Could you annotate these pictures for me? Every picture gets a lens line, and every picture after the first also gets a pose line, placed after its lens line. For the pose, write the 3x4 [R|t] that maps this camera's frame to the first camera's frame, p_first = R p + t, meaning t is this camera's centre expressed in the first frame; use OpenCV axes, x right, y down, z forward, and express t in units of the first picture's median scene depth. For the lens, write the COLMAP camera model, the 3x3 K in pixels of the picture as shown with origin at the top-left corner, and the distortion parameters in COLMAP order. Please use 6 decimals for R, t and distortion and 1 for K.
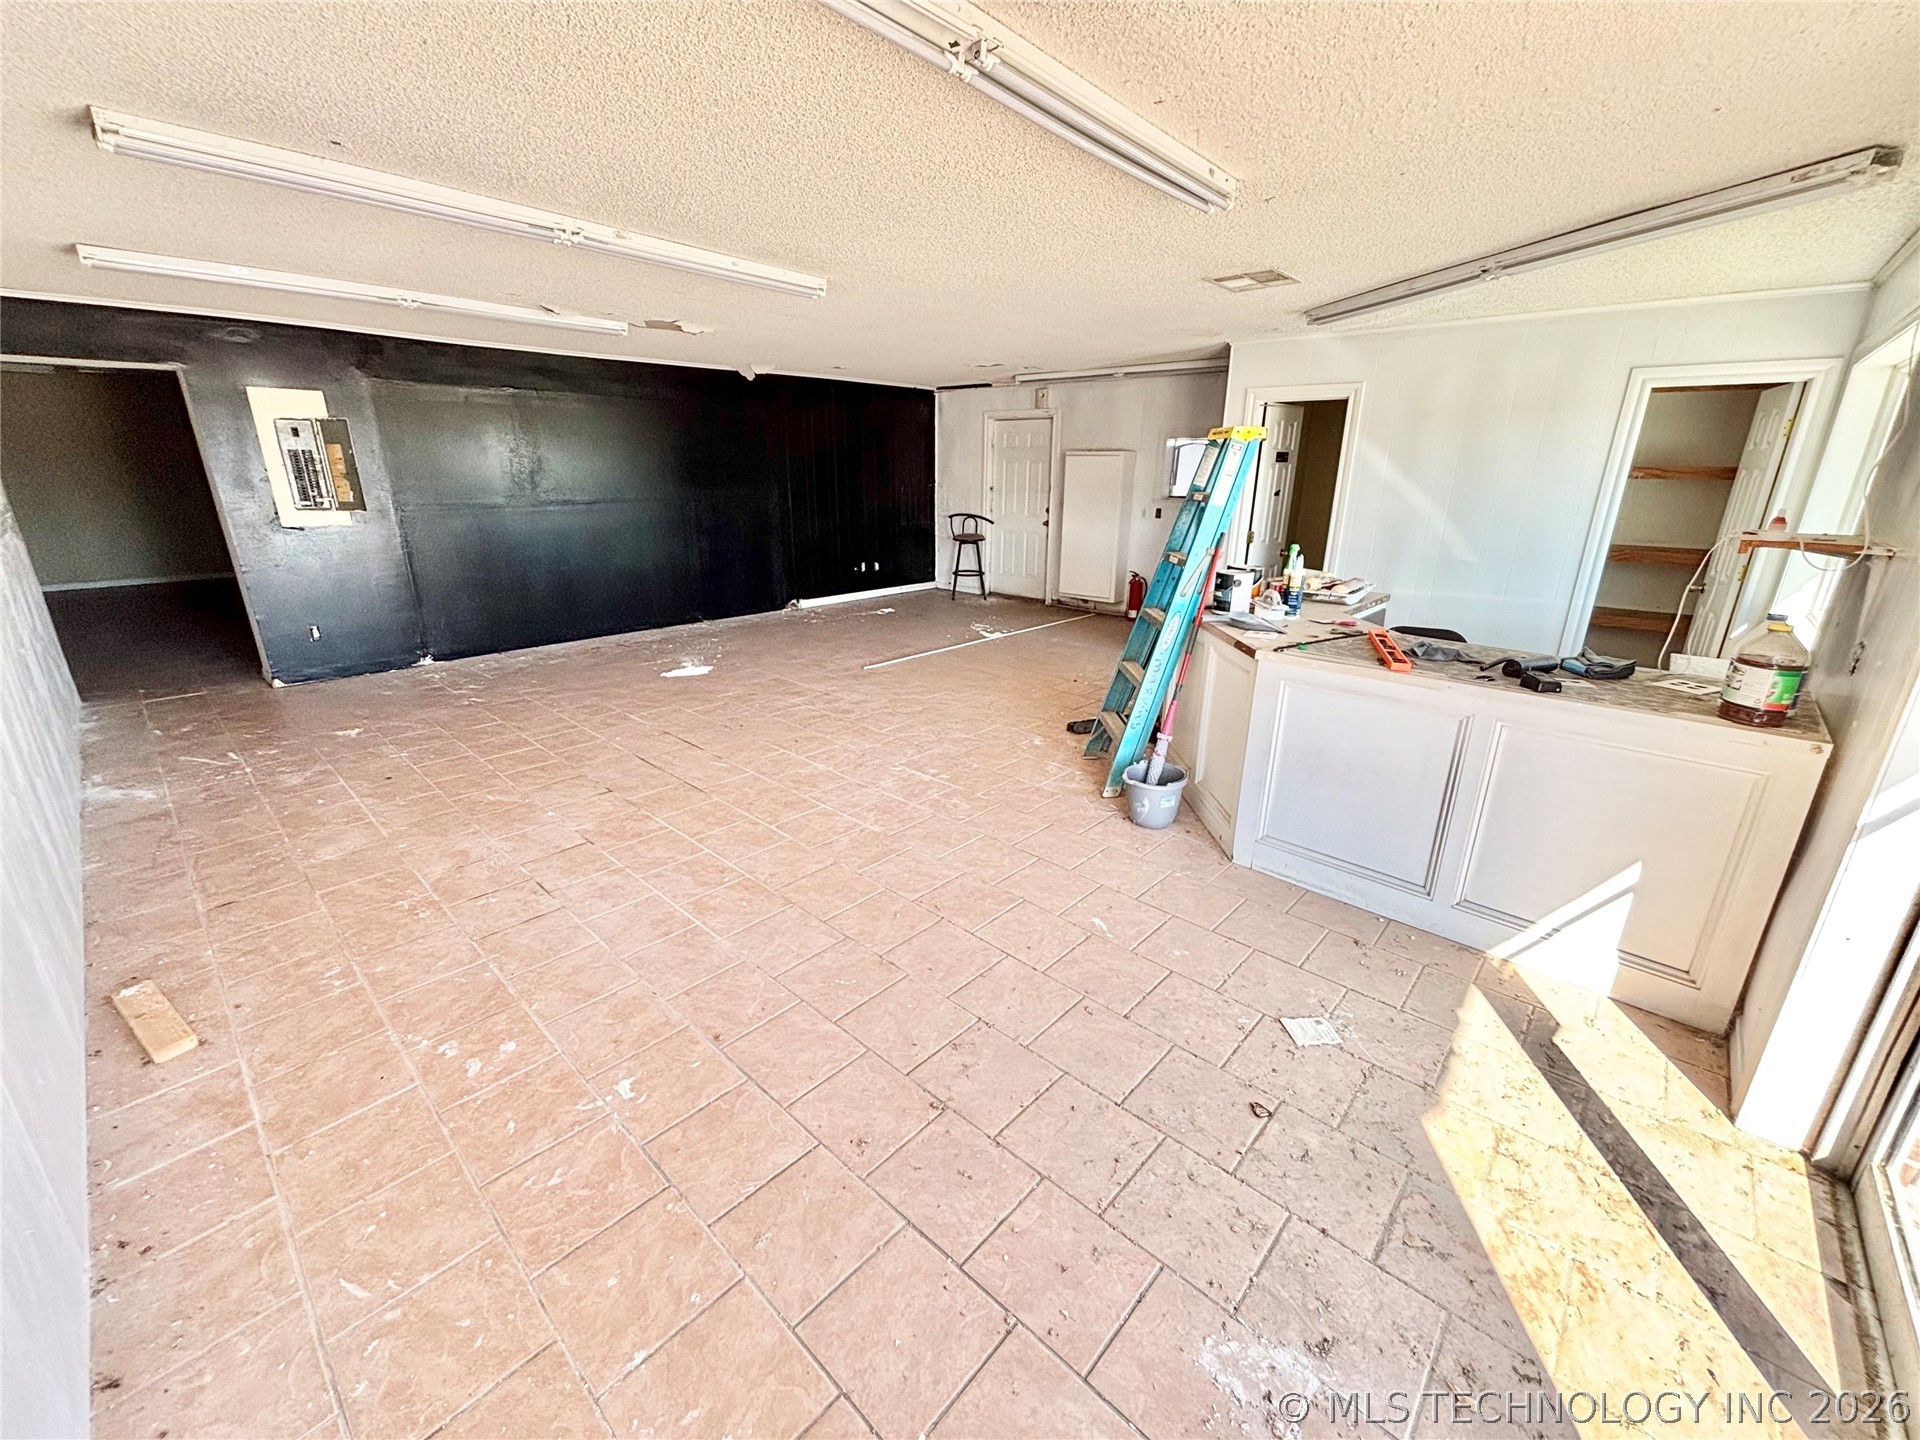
lens RADIAL K [[772.9, 0, 963.0], [0, 772.9, 716.6], [0, 0, 1]] dist [-0.012492, 0.000149]
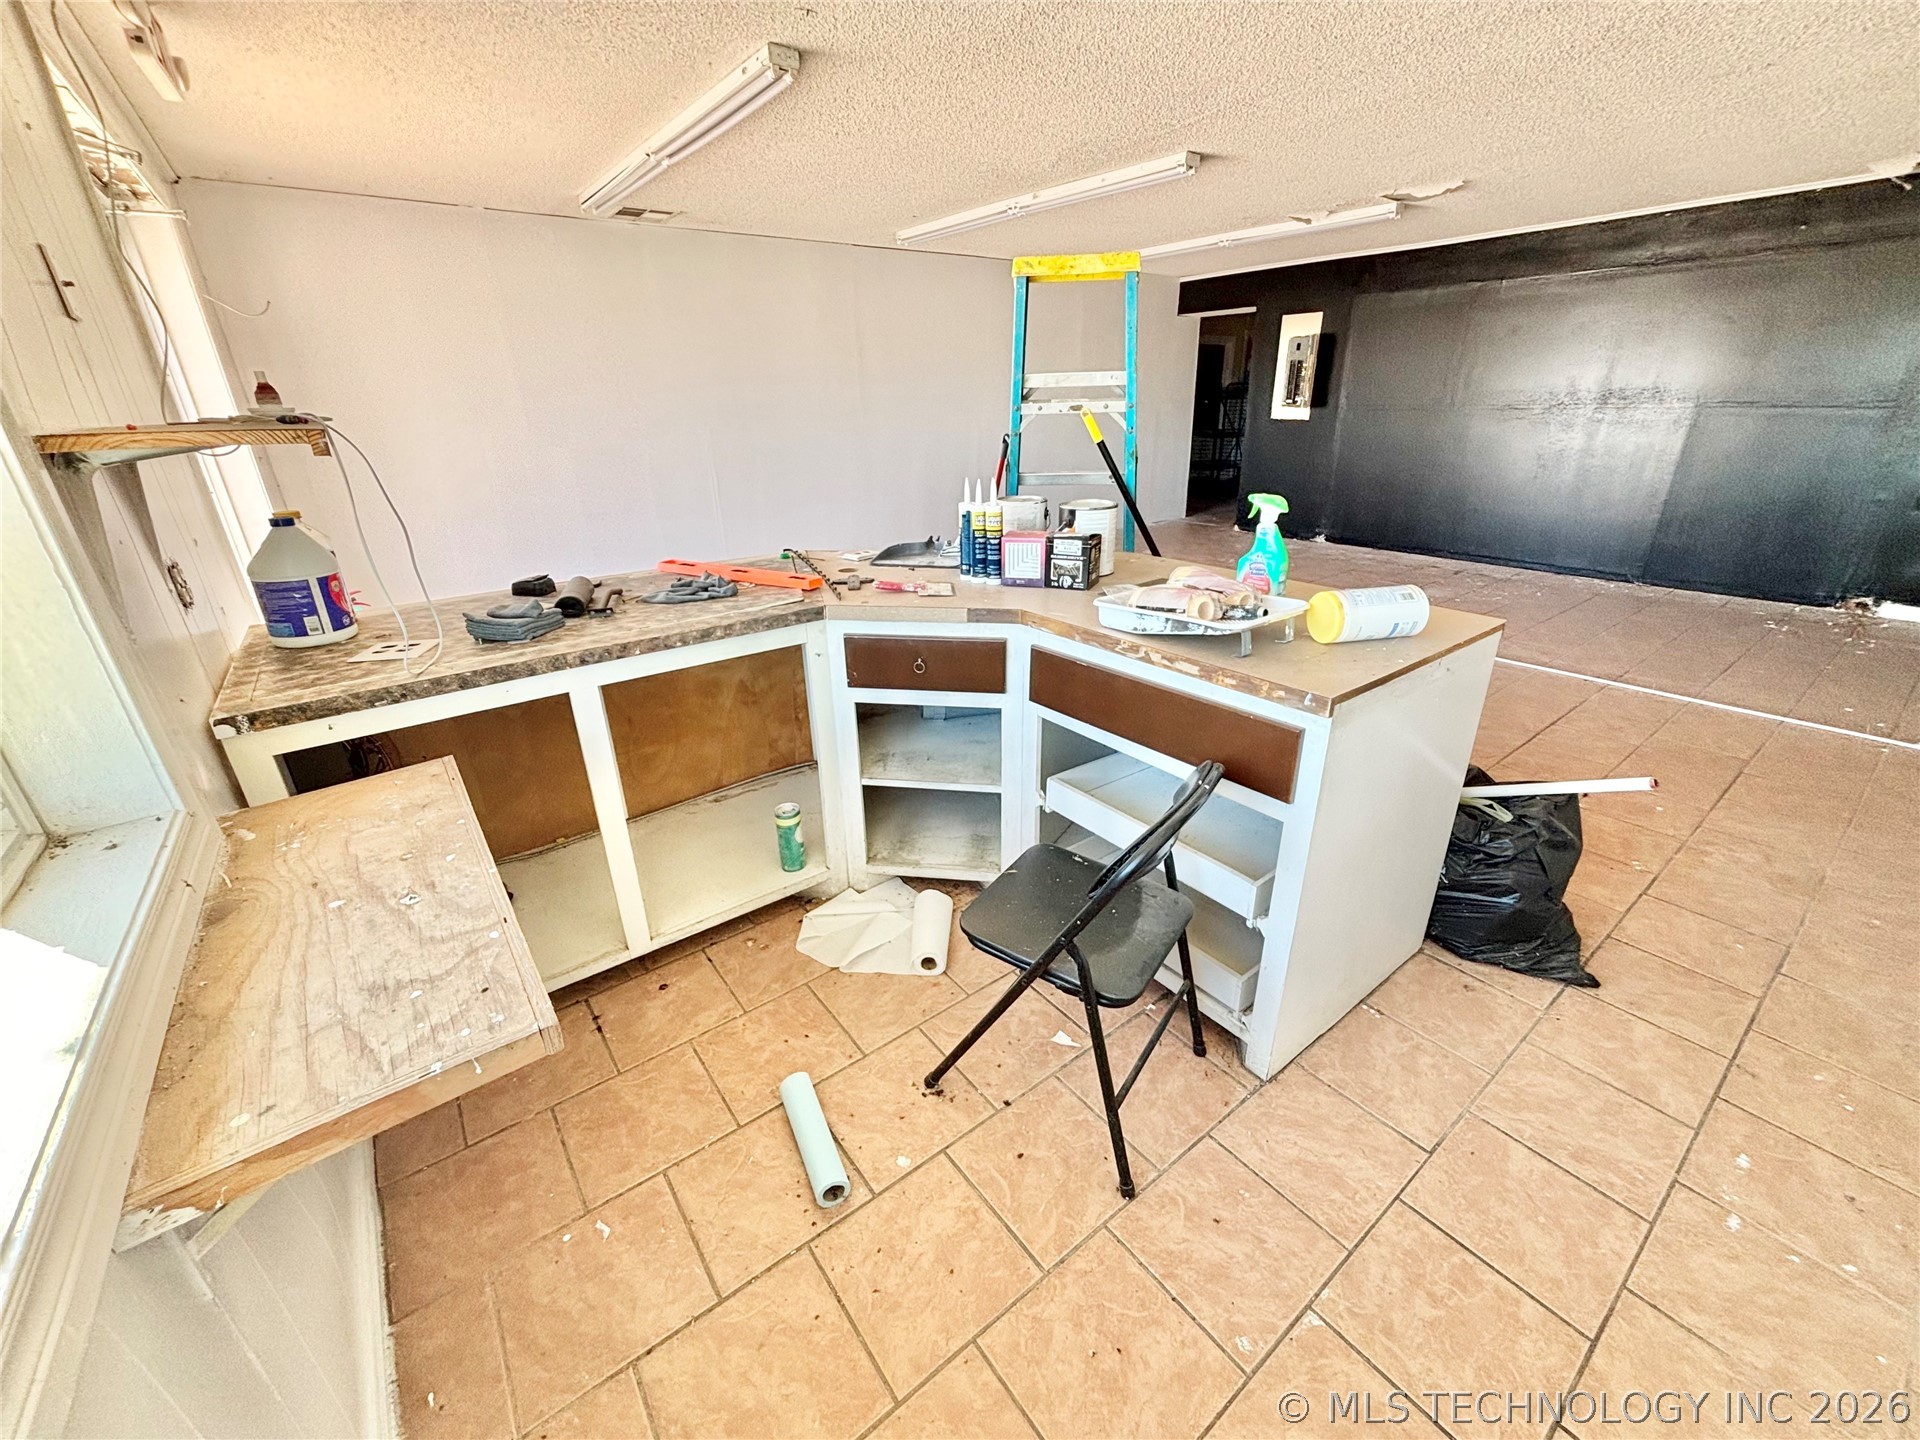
lens RADIAL K [[772.9, 0, 963.0], [0, 772.9, 716.6], [0, 0, 1]] dist [-0.012492, 0.000149]
pose [[-0.186278, 0.368149, -0.910915, 0.705260], [-0.281936, 0.868120, 0.408508, -0.191801], [0.941176, 0.332916, -0.057917, 0.733027]]
